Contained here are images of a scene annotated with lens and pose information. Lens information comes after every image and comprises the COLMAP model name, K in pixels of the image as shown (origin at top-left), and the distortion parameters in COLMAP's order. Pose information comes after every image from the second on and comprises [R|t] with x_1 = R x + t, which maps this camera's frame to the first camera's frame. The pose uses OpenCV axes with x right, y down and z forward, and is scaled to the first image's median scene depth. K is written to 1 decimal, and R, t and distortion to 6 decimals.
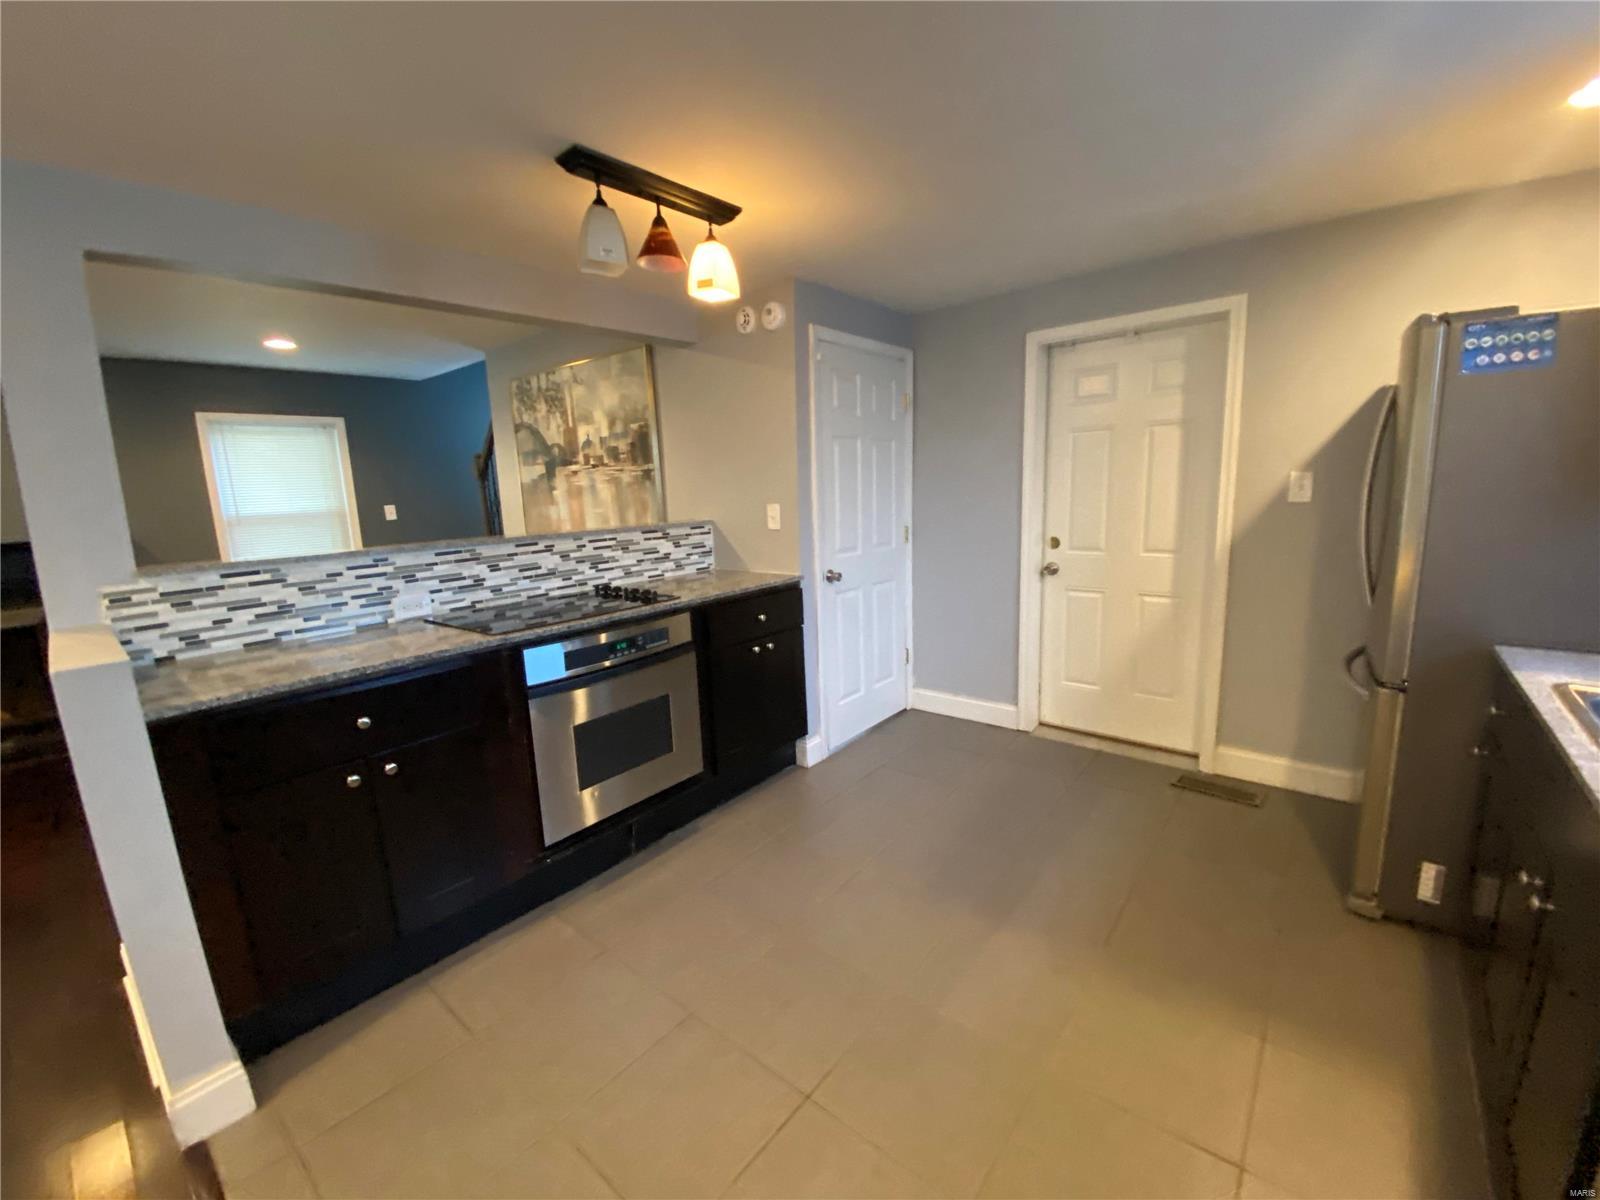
lens RADIAL K [[637.6, 0, 806.5], [0, 637.6, 598.1], [0, 0, 1]] dist [0.029977, -0.024299]
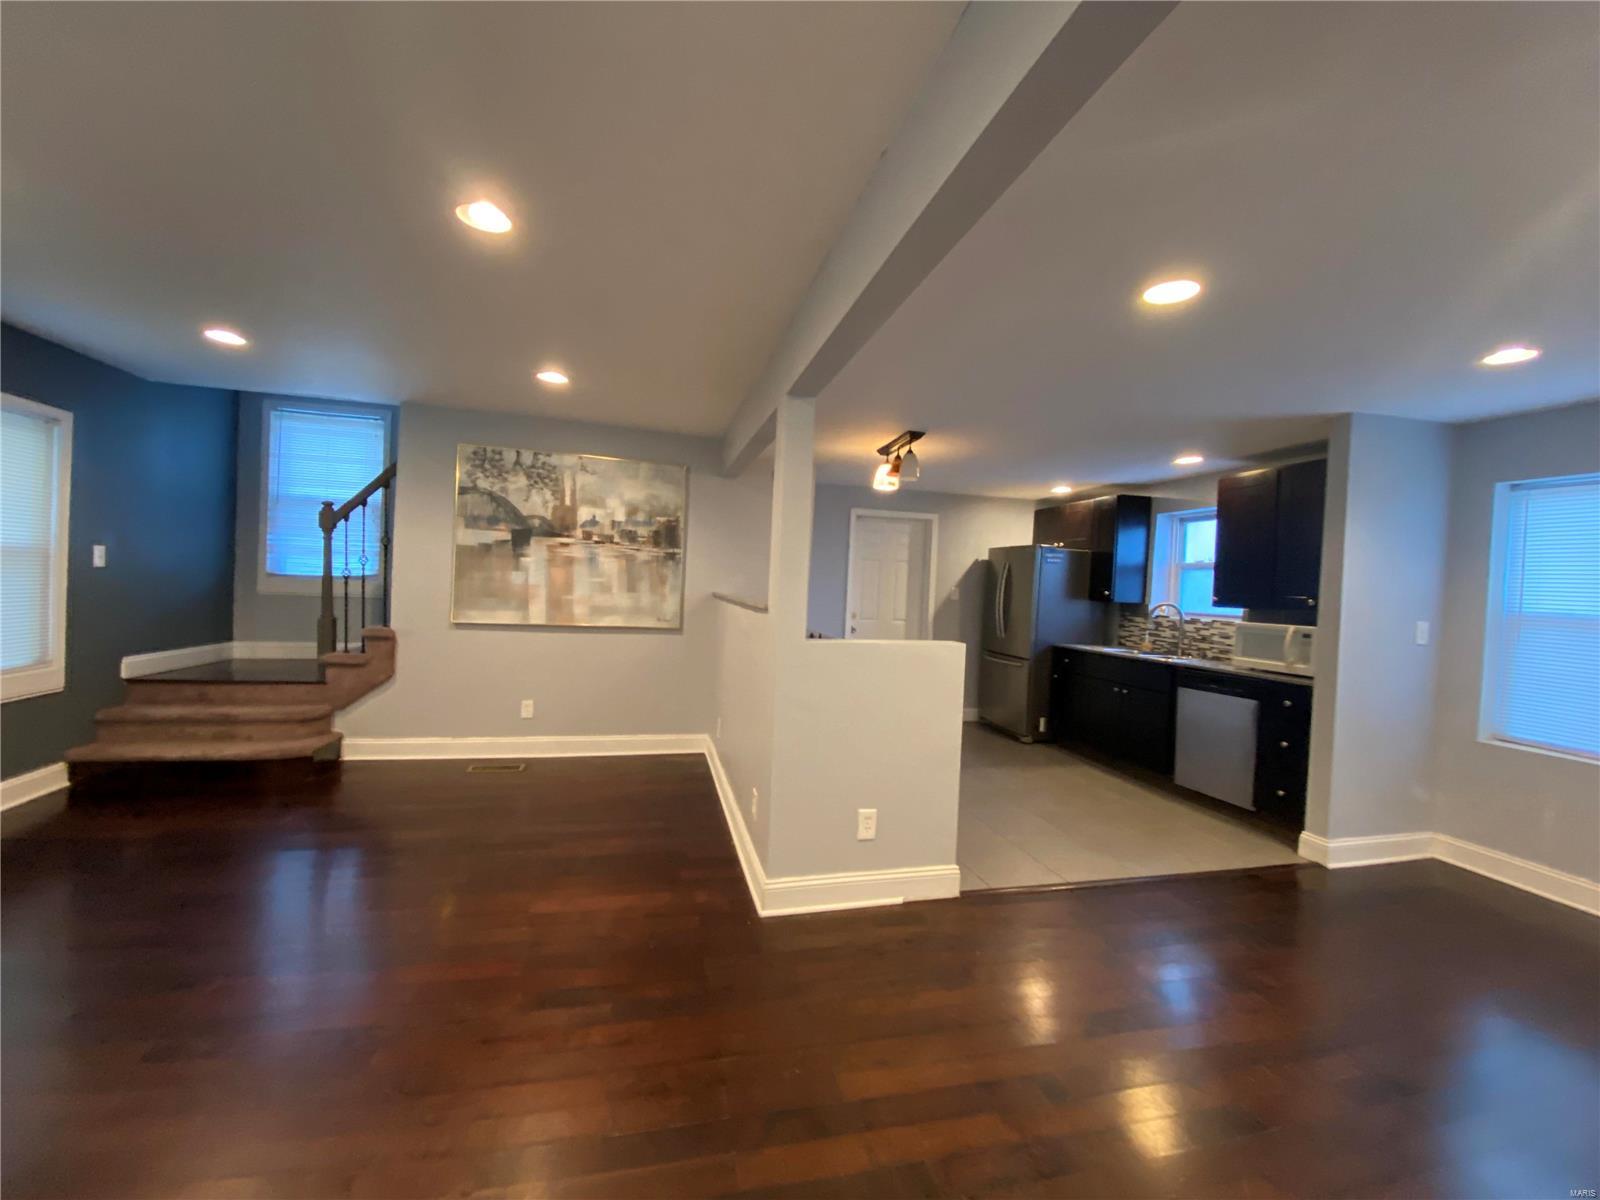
lens RADIAL K [[637.6, 0, 806.5], [0, 637.6, 598.1], [0, 0, 1]] dist [0.029977, -0.024299]
pose [[0.593577, 0.052255, 0.803079, -1.014787], [0.071823, 0.990468, -0.117534, 0.059048], [-0.801566, 0.127445, 0.584165, 0.019839]]
